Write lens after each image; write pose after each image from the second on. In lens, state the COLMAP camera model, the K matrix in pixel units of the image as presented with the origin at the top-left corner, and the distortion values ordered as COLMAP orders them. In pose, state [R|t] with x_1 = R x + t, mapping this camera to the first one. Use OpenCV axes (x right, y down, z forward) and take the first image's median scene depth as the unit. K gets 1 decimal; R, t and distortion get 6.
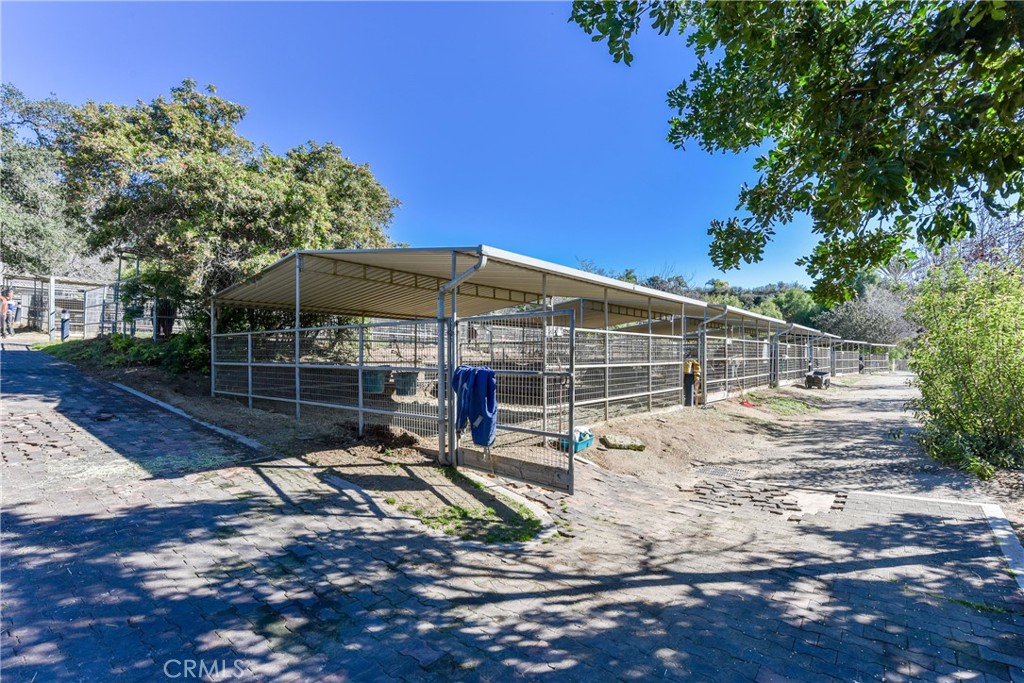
lens RADIAL K [[493.5, 0, 504.4], [0, 493.5, 347.5], [0, 0, 1]] dist [0.004161, 0.000073]
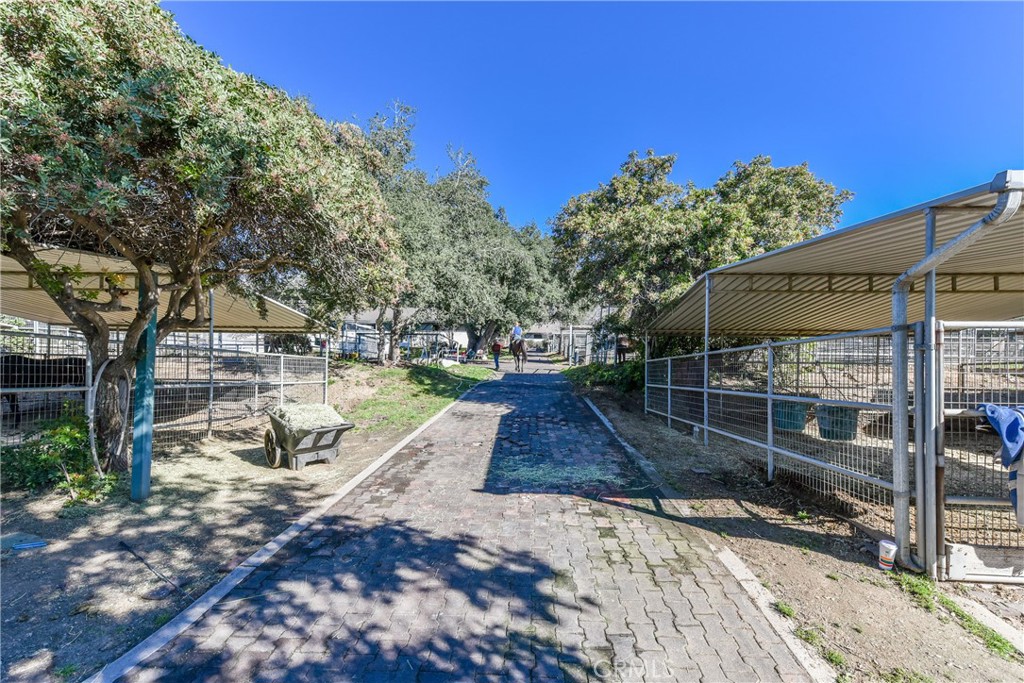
lens RADIAL K [[415.7, 0, 512.8], [0, 415.7, 374.0], [0, 0, 1]] dist [0.013479, 0.000155]
pose [[0.614559, 0.001679, -0.788869, -0.005834], [0.005416, 0.999965, 0.006348, -0.001841], [0.788852, -0.008174, 0.614528, 0.157709]]
